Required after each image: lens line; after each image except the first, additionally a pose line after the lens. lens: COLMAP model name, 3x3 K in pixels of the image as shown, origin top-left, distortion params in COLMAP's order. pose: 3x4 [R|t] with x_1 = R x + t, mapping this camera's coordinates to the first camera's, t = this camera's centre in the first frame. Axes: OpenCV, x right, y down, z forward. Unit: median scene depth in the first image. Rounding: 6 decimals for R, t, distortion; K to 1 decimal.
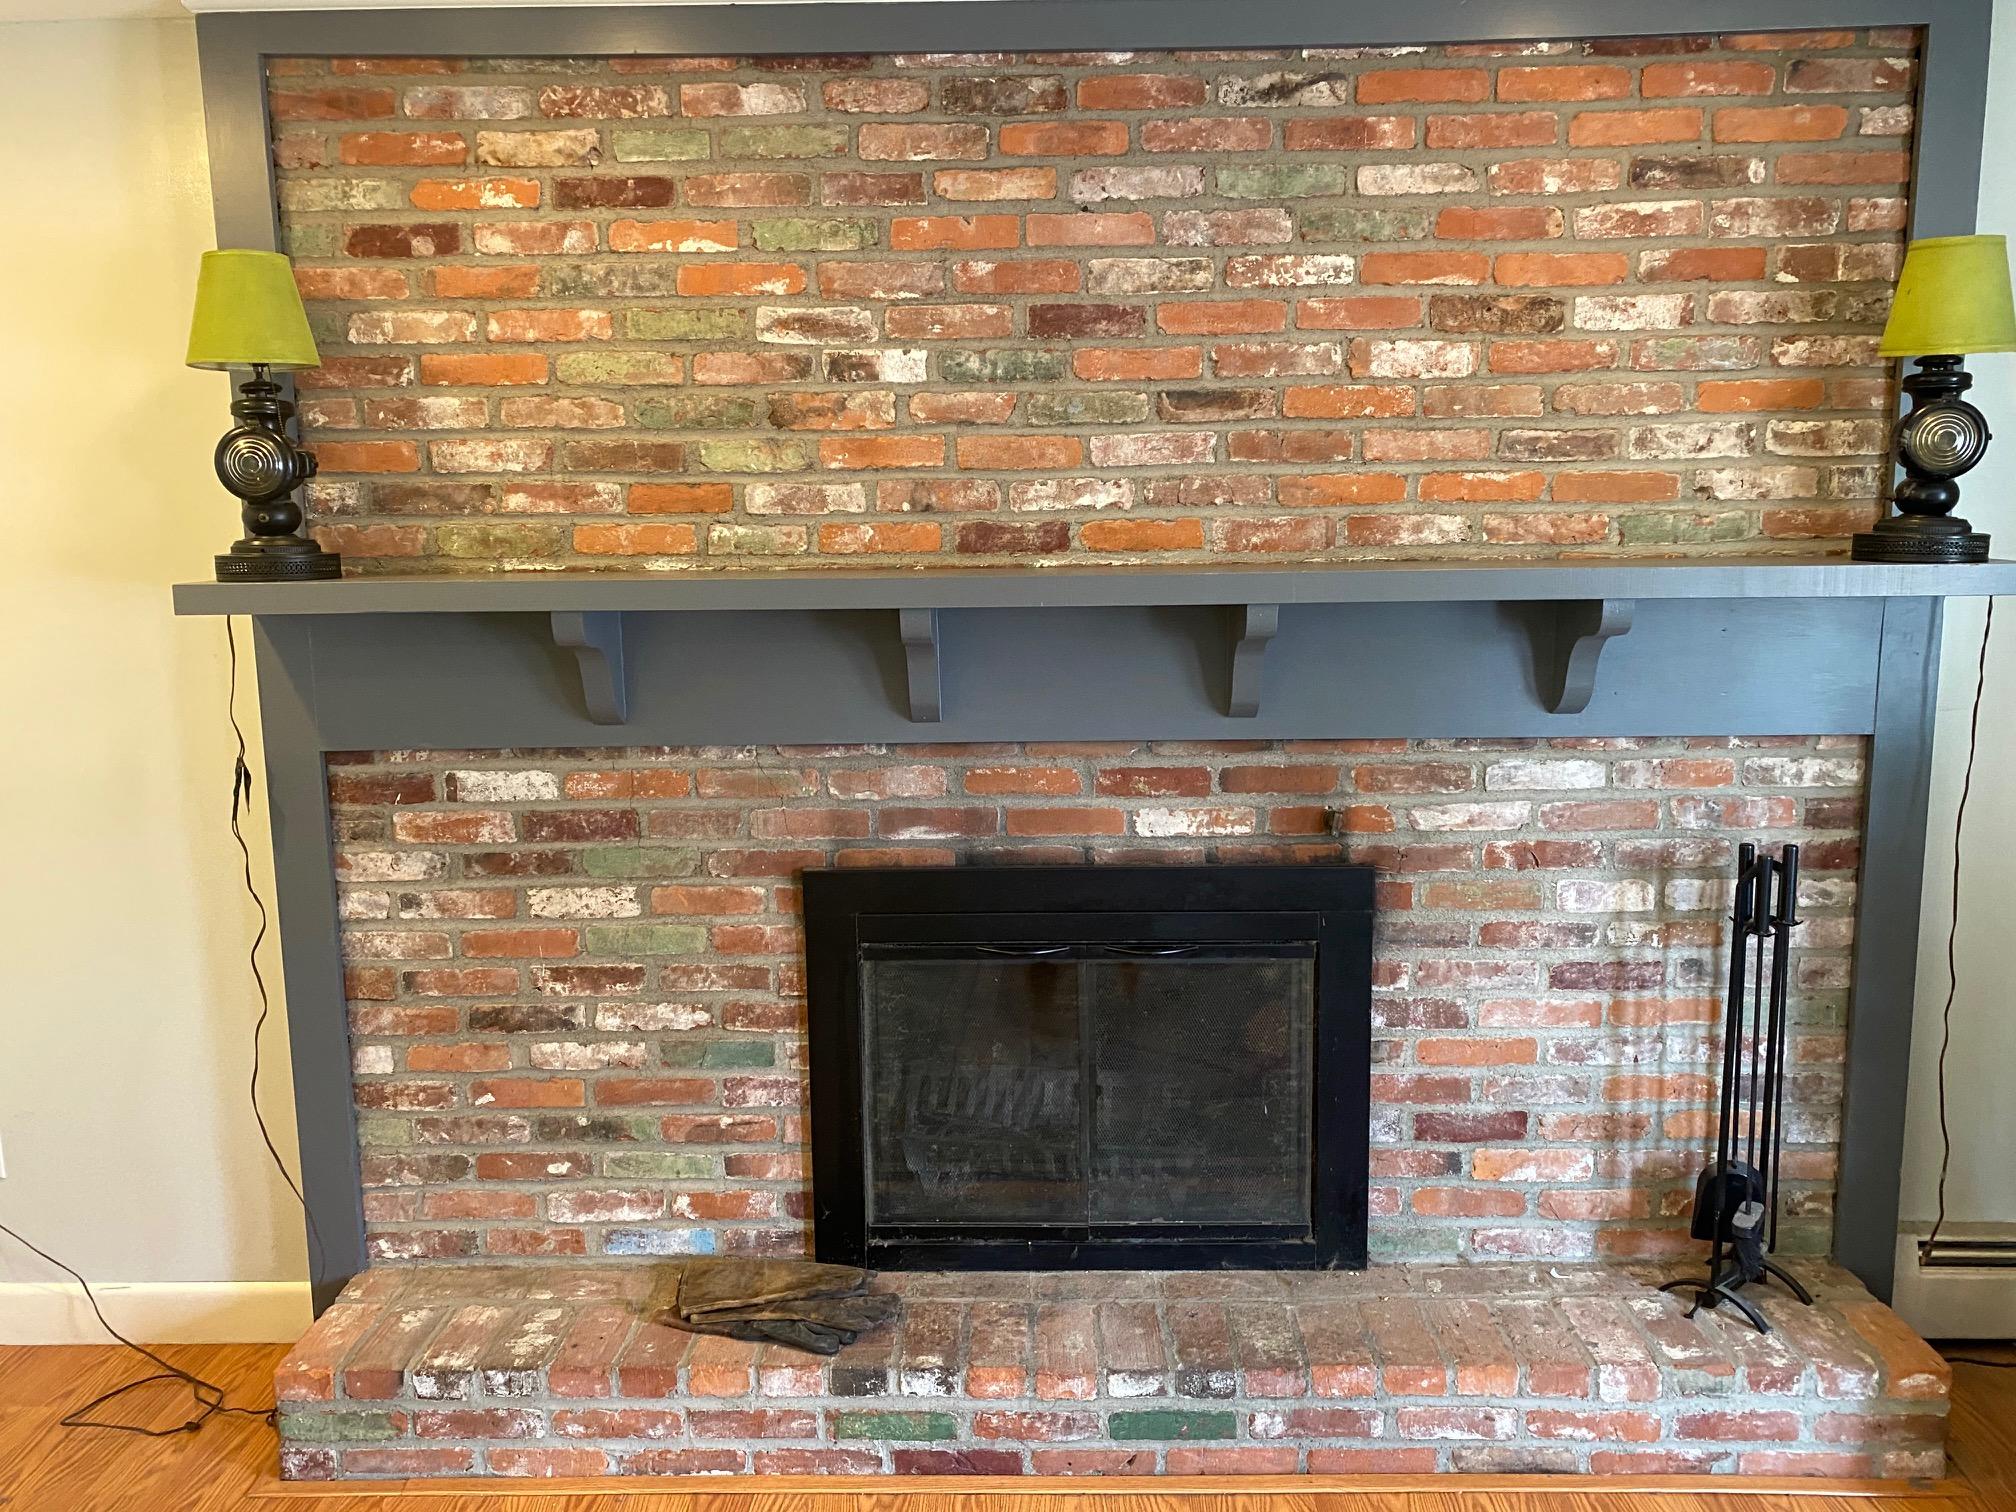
lens RADIAL K [[1508.6, 0, 1018.1], [0, 1508.6, 750.7], [0, 0, 1]] dist [0.049765, -0.066421]
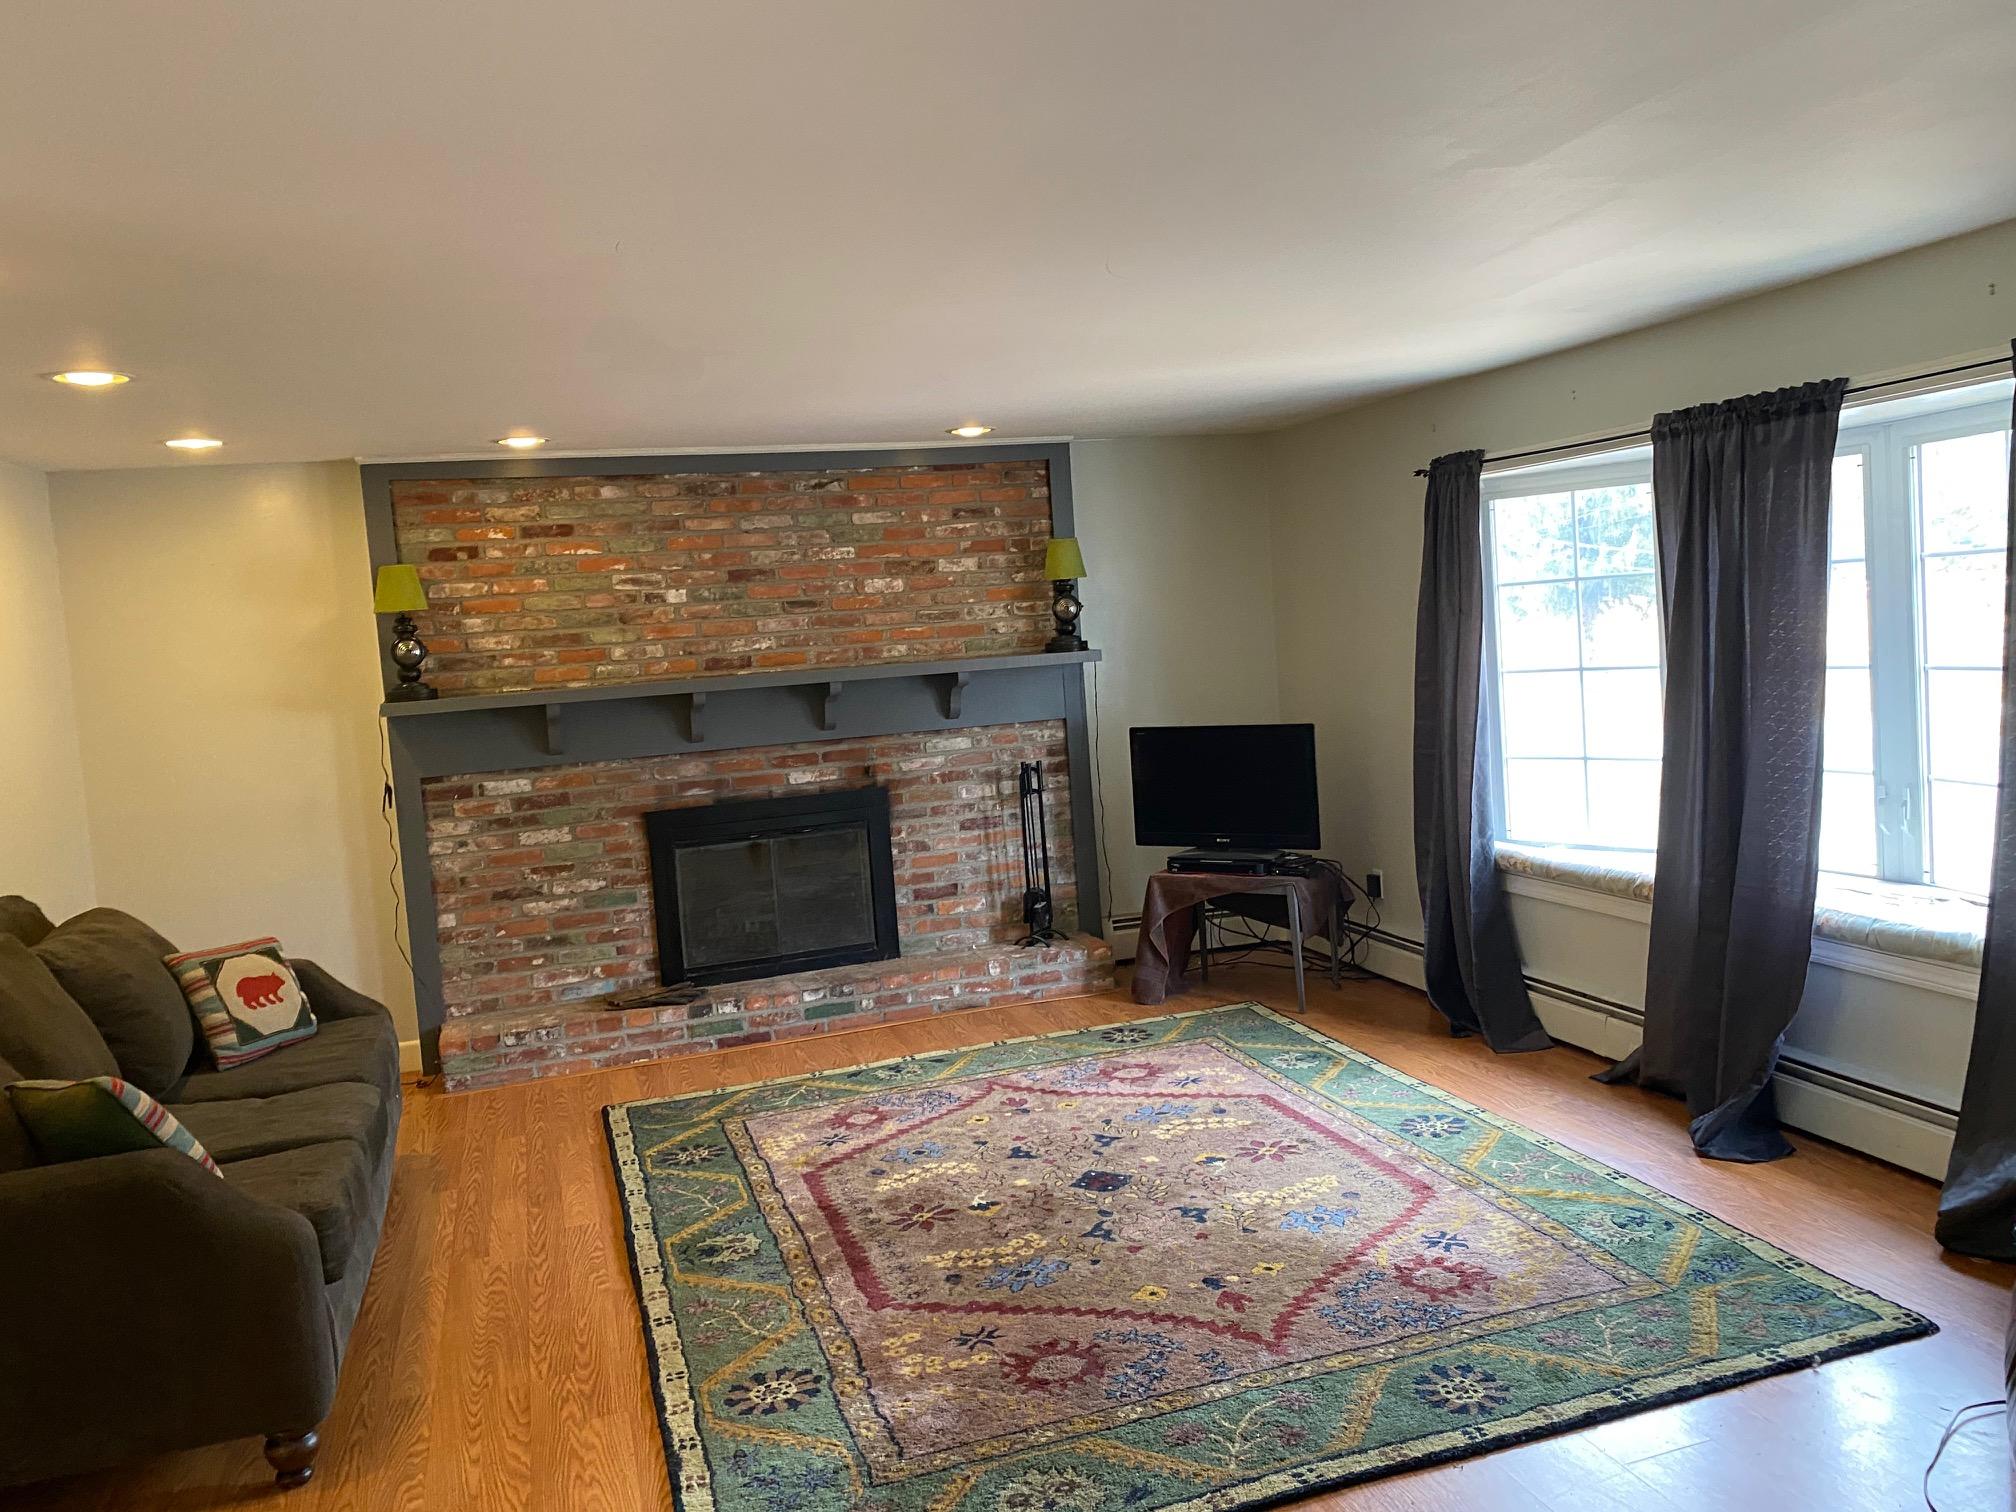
lens RADIAL K [[1508.6, 0, 1018.1], [0, 1508.6, 750.7], [0, 0, 1]] dist [0.049765, -0.066421]
pose [[0.944101, -0.080153, 0.319764, -0.350394], [0.107803, 0.991726, -0.069700, 0.216866], [-0.311531, 0.100276, 0.944930, -1.421210]]
